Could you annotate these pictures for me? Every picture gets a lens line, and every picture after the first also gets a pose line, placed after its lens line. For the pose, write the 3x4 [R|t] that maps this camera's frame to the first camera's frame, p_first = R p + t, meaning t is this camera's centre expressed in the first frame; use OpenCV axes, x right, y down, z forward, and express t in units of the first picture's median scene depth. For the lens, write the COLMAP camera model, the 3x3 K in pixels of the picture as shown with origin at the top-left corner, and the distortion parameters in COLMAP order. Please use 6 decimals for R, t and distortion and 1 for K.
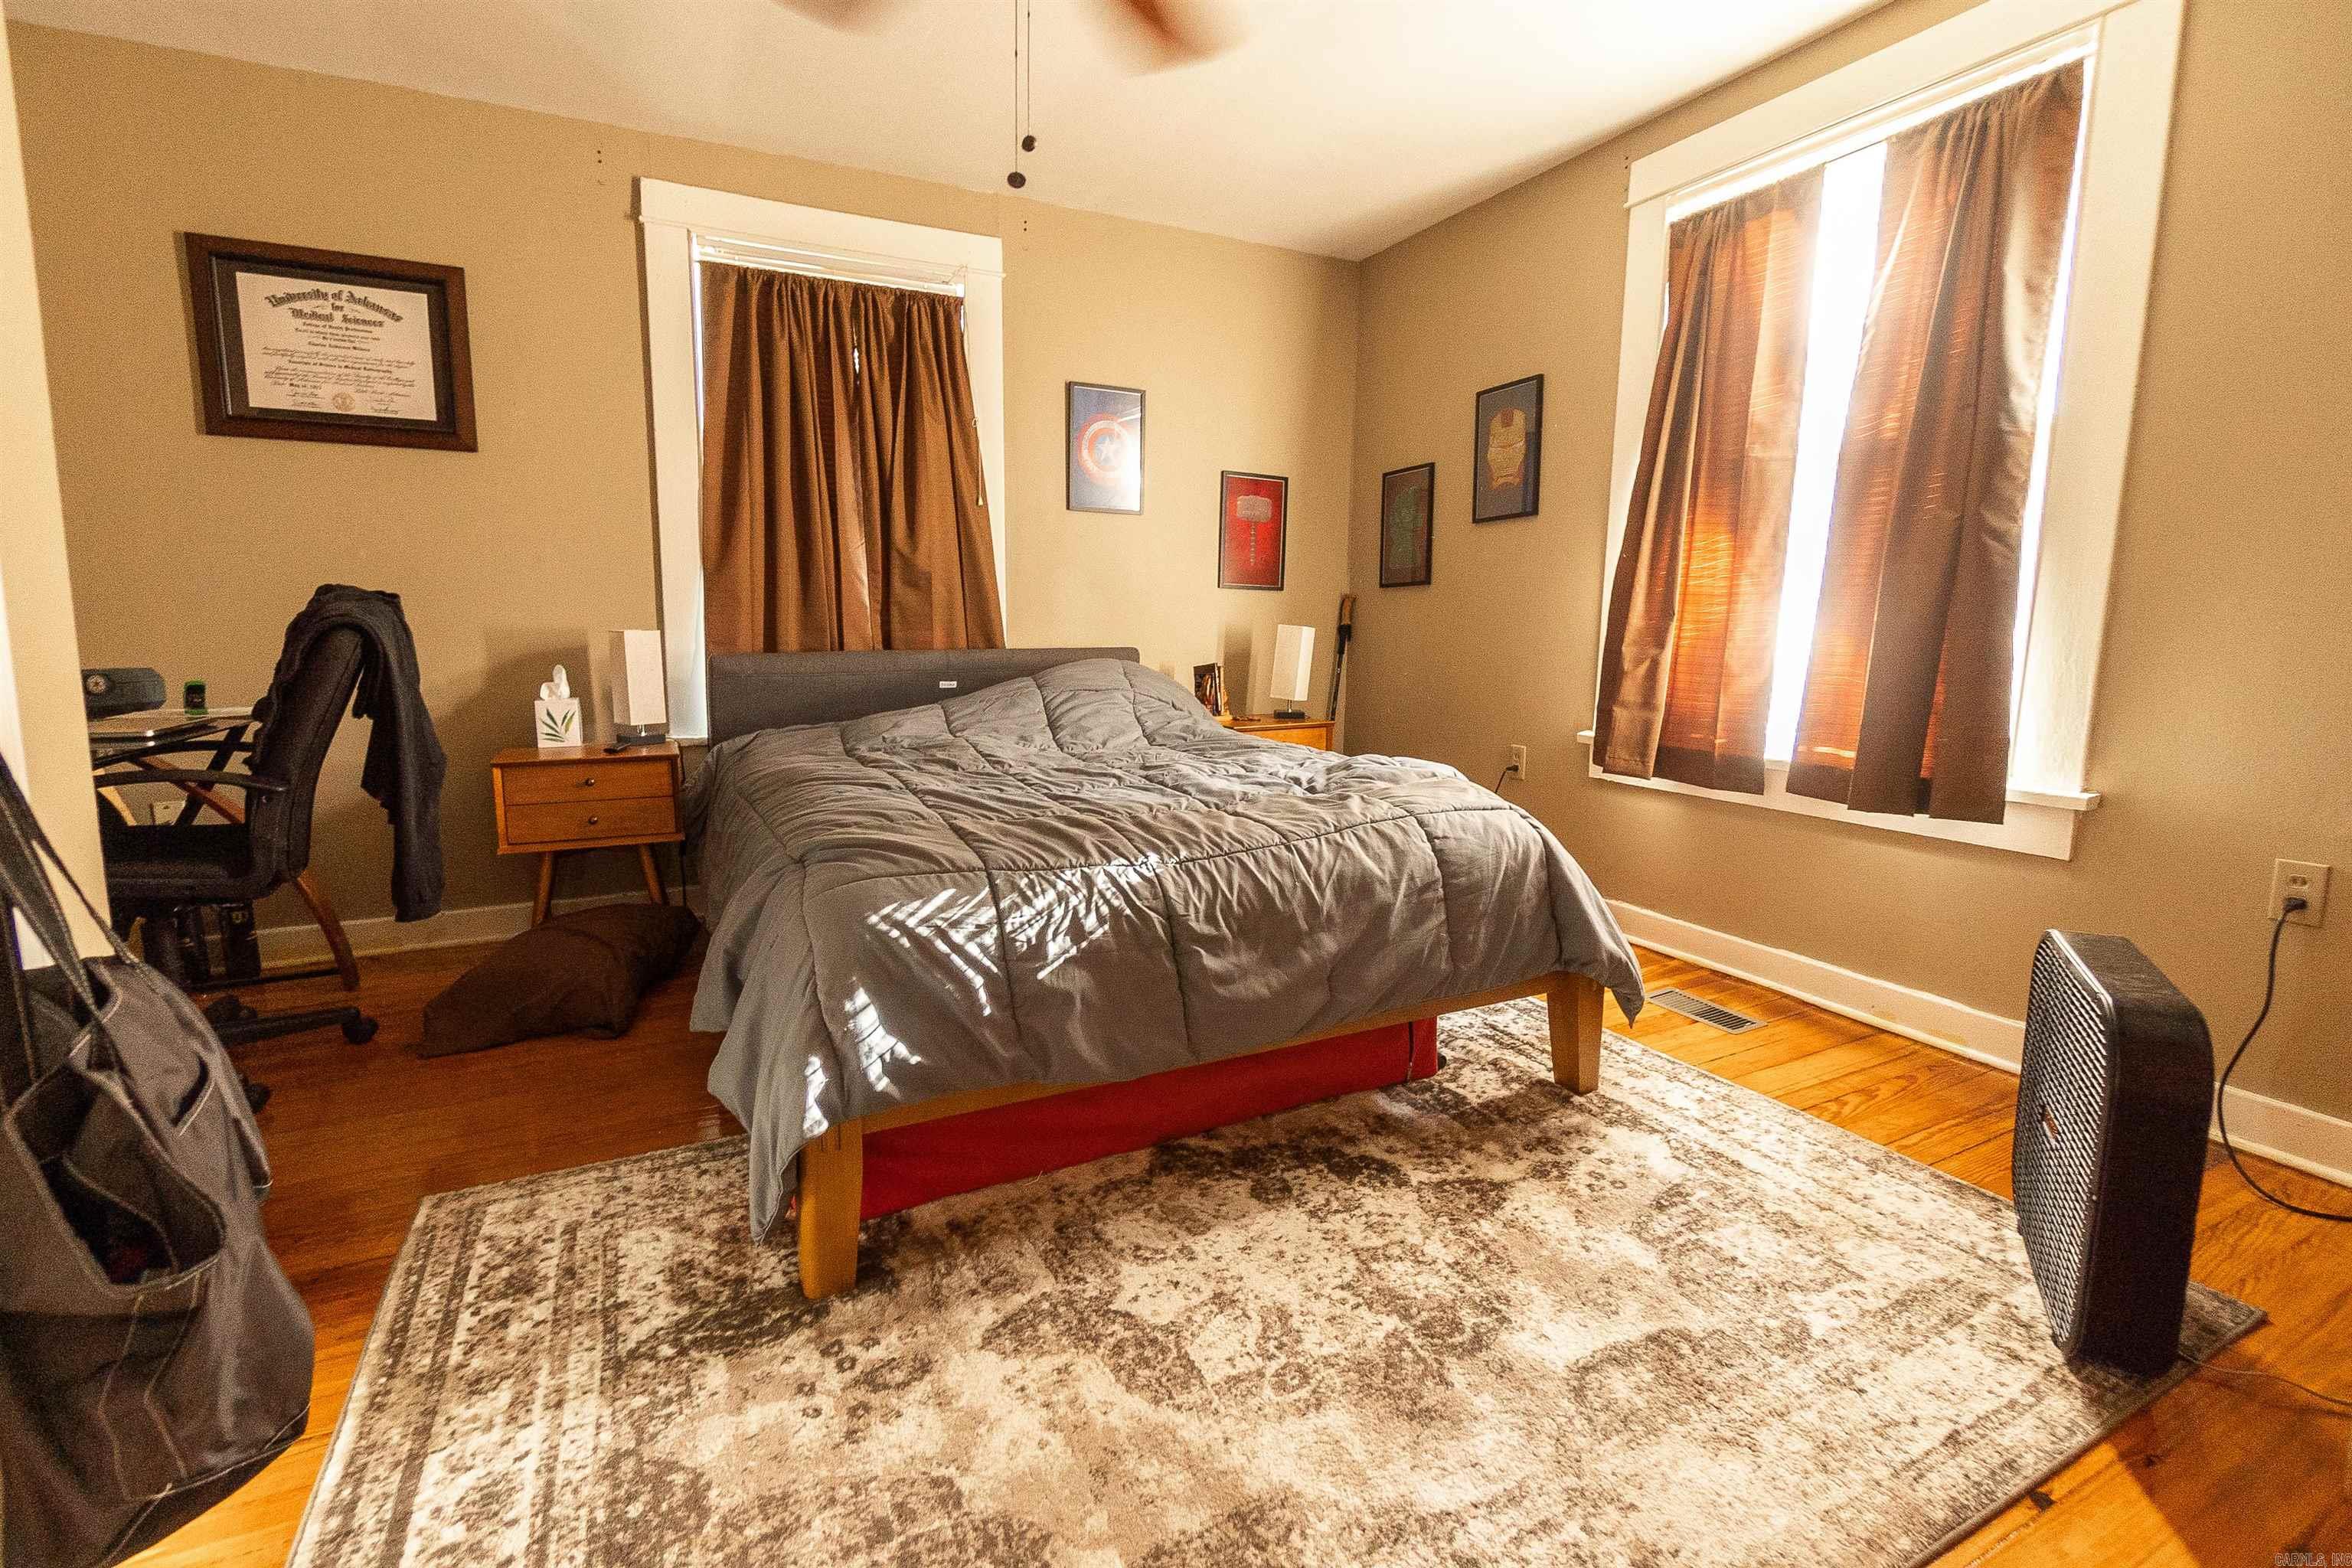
lens RADIAL K [[1032.2, 0, 1162.6], [0, 1032.2, 772.7], [0, 0, 1]] dist [-0.001605, -0.000605]
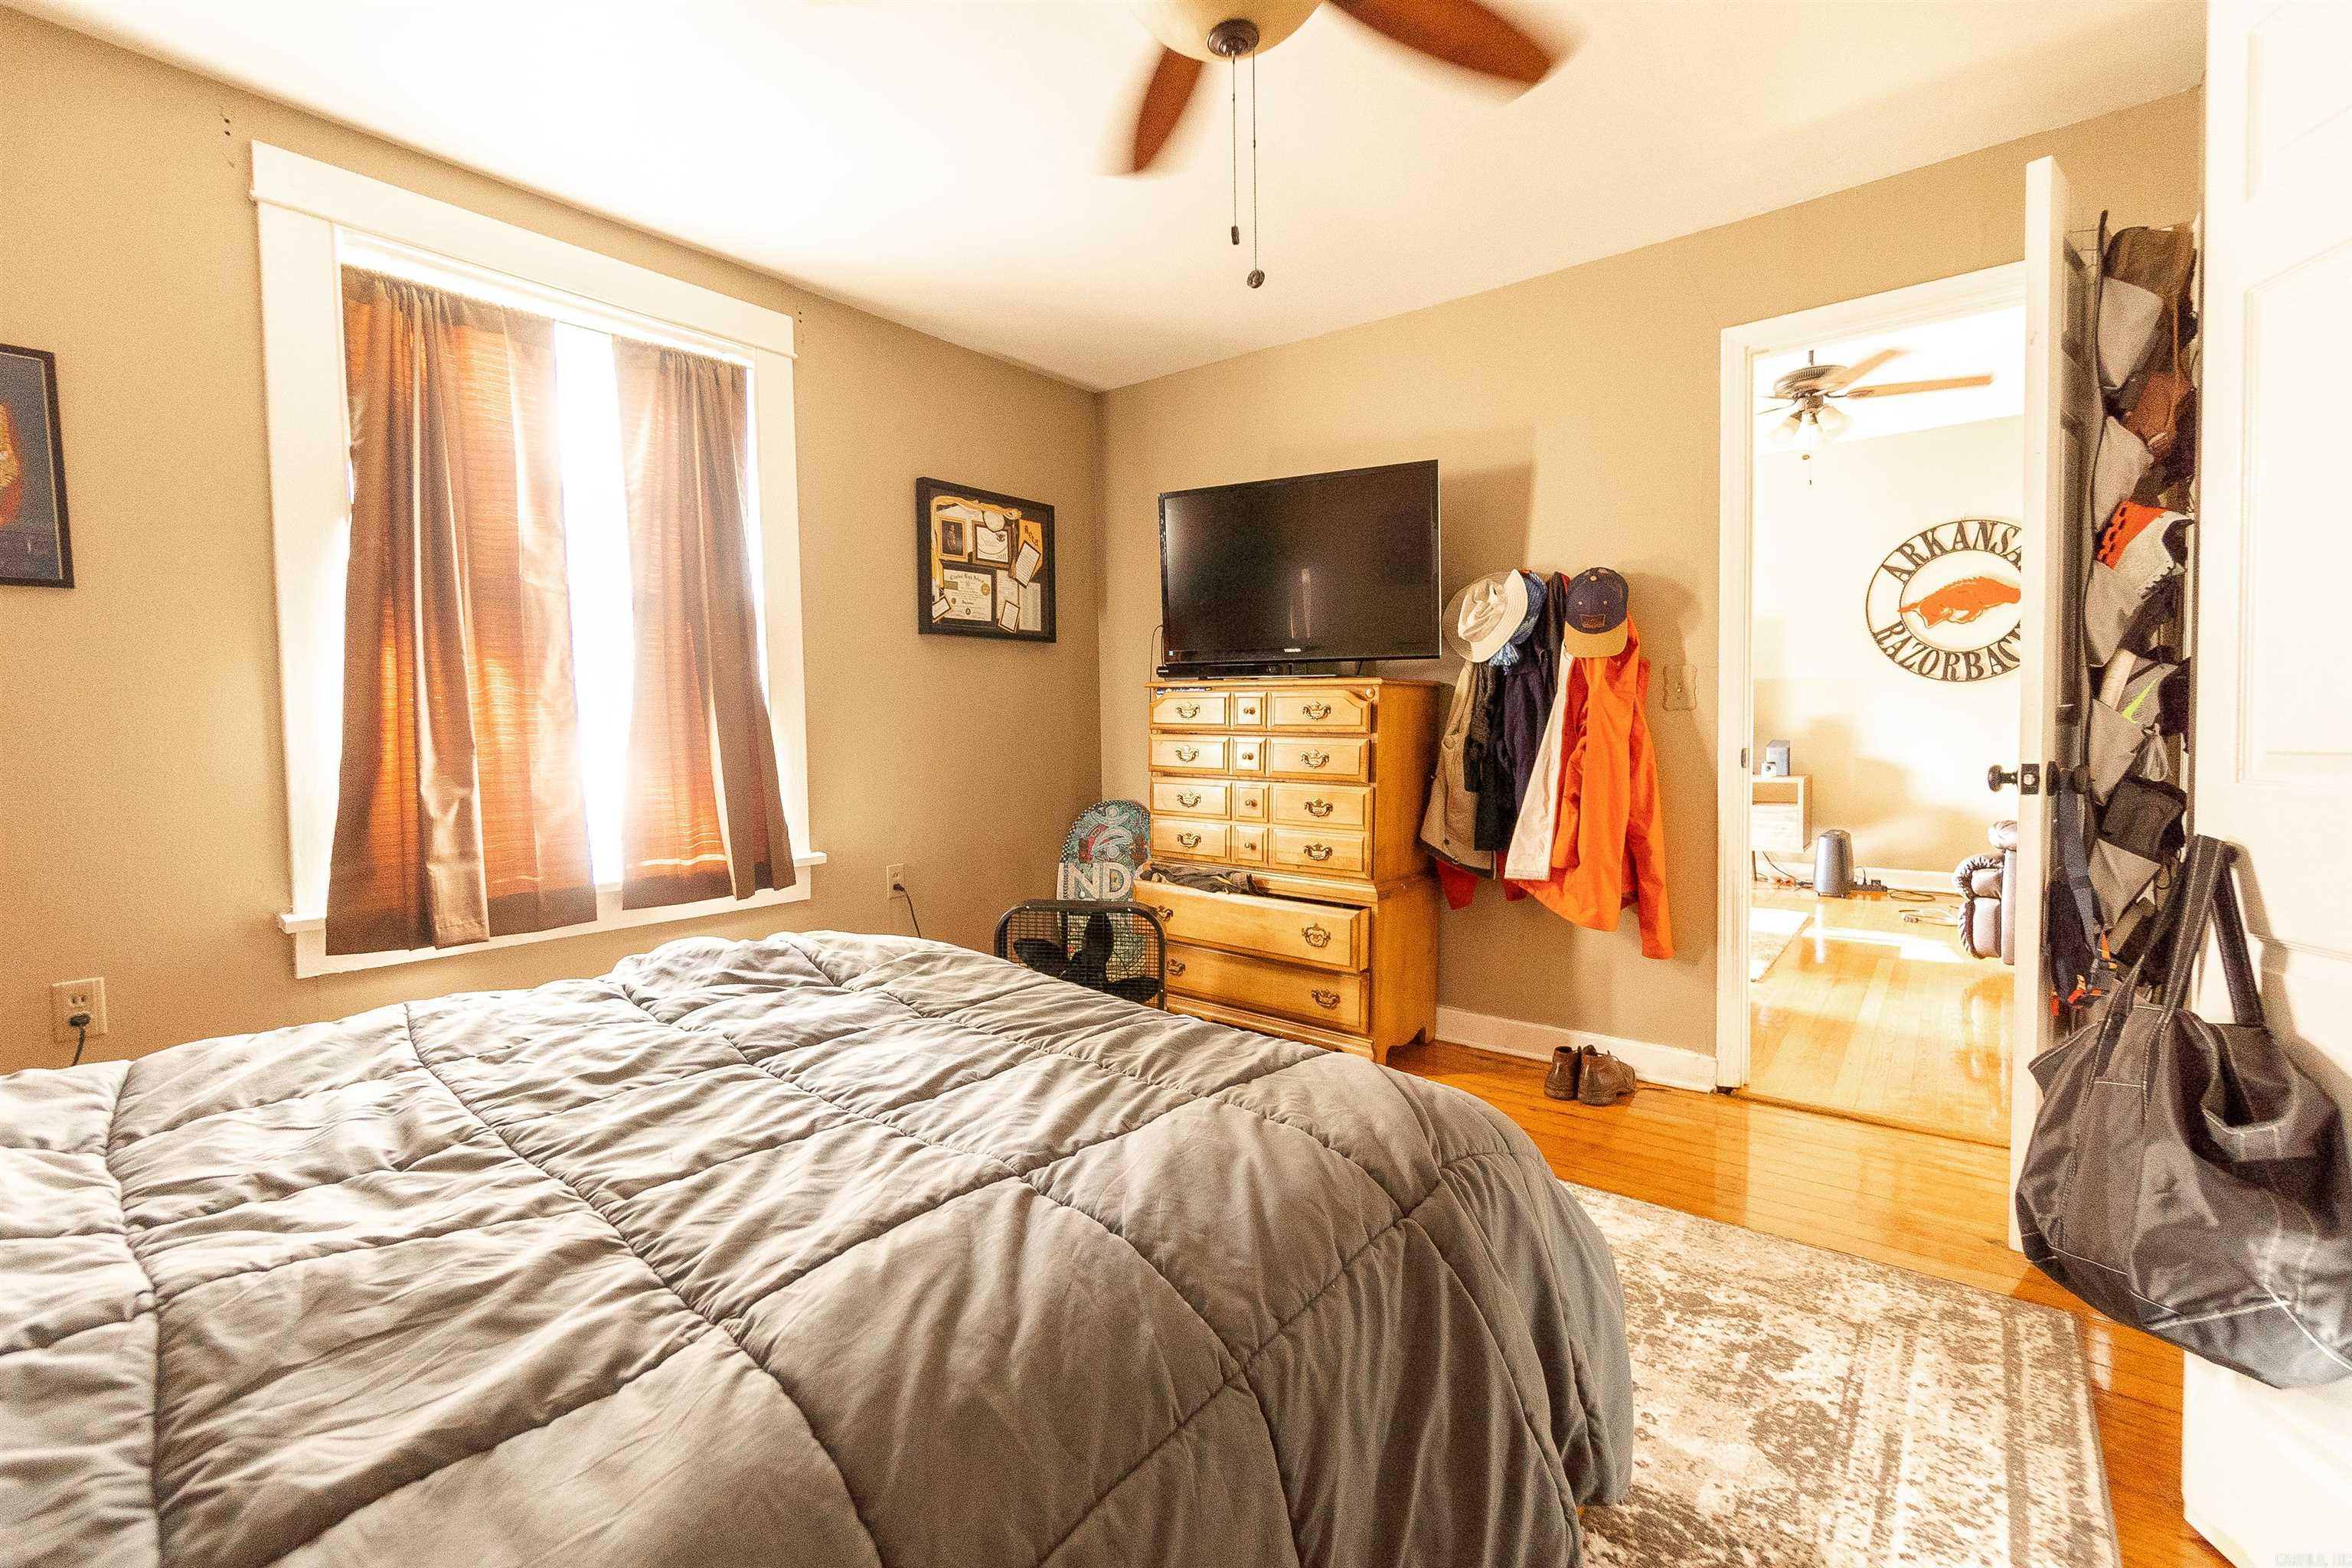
lens RADIAL K [[1016.4, 0, 1160.3], [0, 1016.4, 774.1], [0, 0, 1]] dist [-0.002976, -0.000303]
pose [[-0.417150, -0.049322, 0.907498, -0.549698], [0.140782, 0.982967, 0.118138, -0.162315], [-0.897868, 0.177041, -0.403101, 0.896375]]
